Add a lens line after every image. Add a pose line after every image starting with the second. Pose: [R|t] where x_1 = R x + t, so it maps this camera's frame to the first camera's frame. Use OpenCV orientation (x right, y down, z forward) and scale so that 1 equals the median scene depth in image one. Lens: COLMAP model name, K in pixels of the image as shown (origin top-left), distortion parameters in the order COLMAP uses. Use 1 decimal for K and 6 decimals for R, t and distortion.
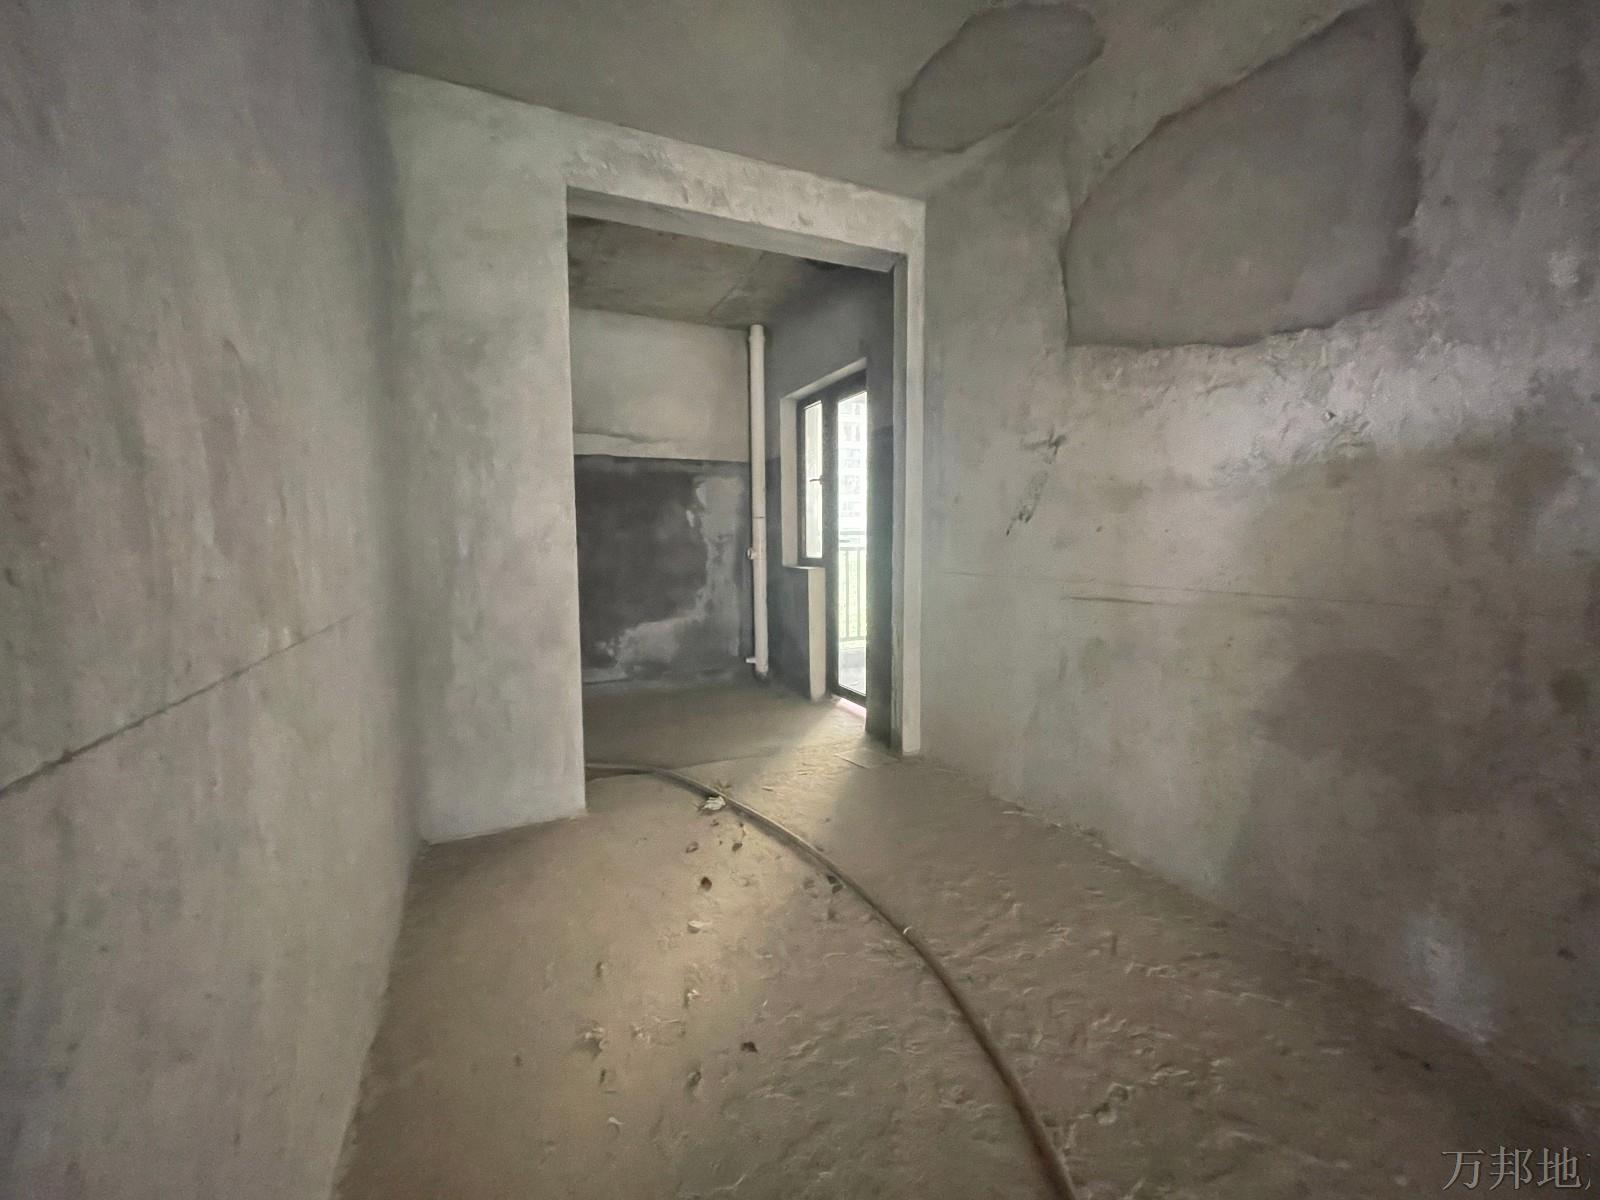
lens RADIAL K [[658.4, 0, 805.9], [0, 658.4, 597.1], [0, 0, 1]] dist [0.005764, -0.001491]
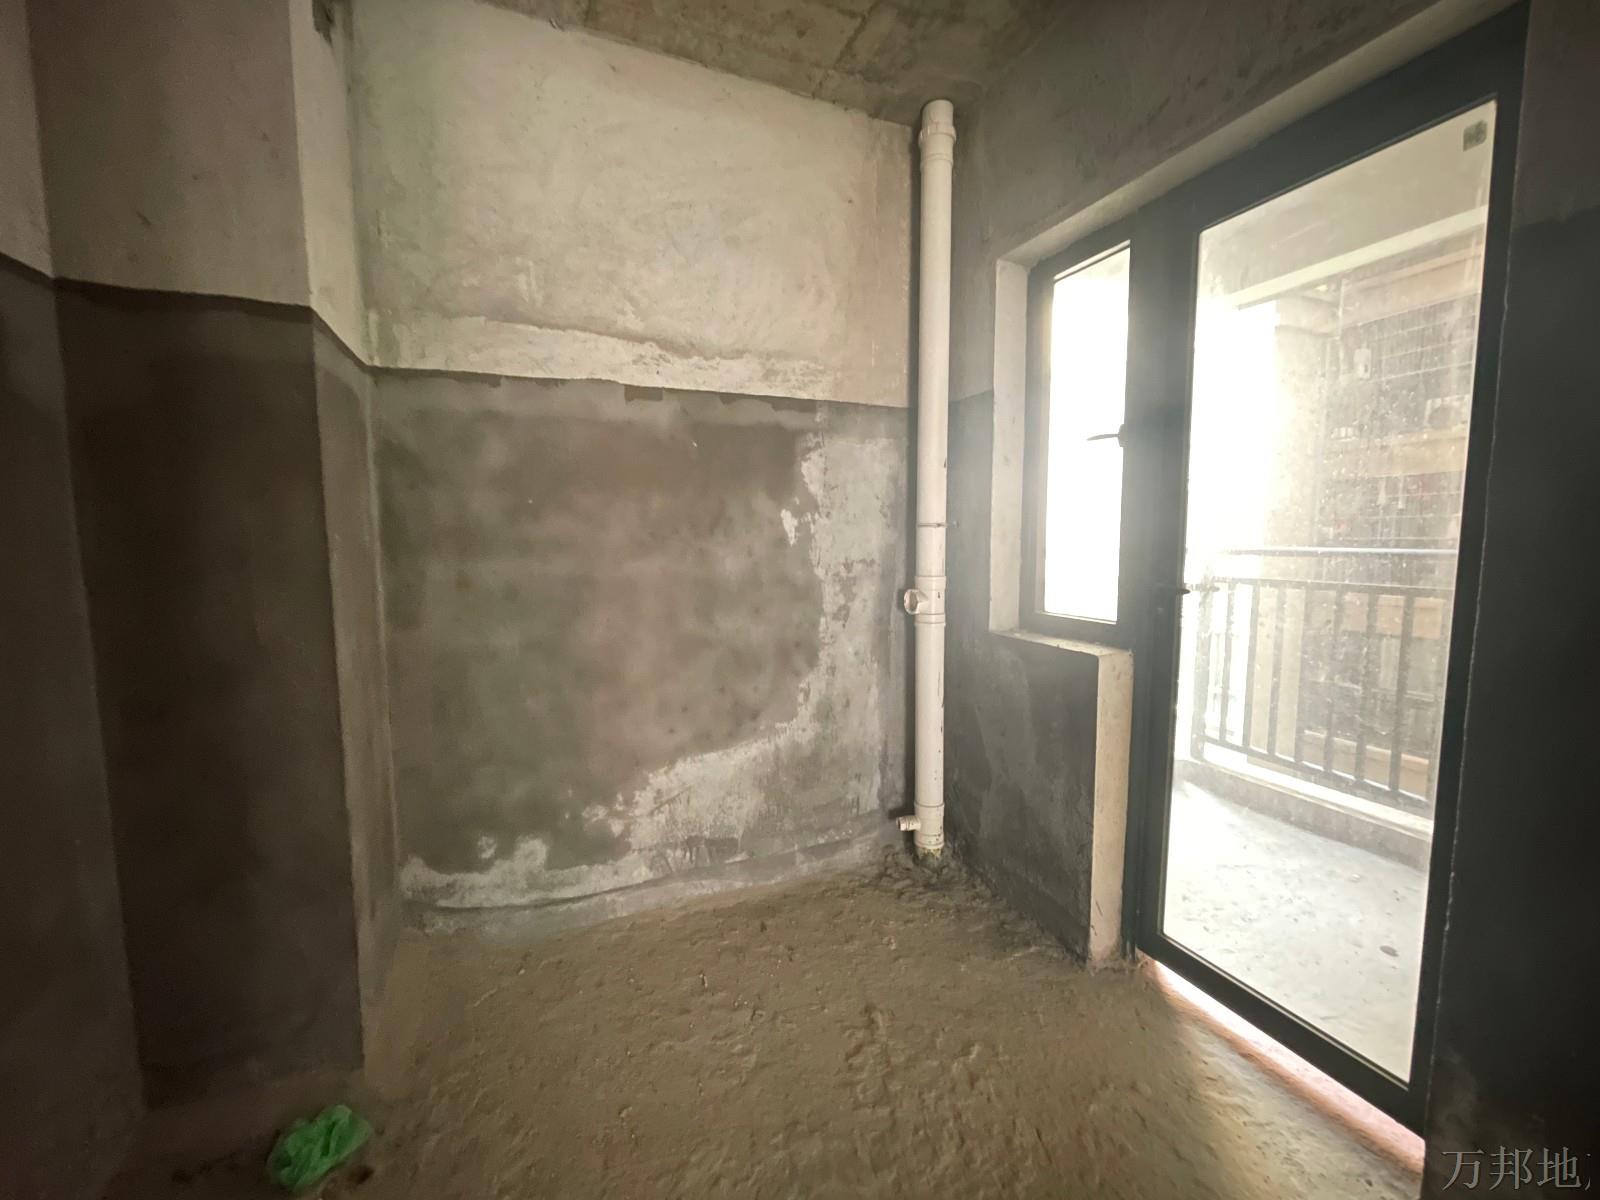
lens RADIAL K [[658.4, 0, 796.2], [0, 658.4, 600.2], [0, 0, 1]] dist [0.005764, -0.001491]
pose [[0.999563, 0.008087, -0.028434, -0.156927], [-0.007951, 0.999956, 0.004891, -0.070054], [0.028472, -0.004662, 0.999584, 0.537204]]
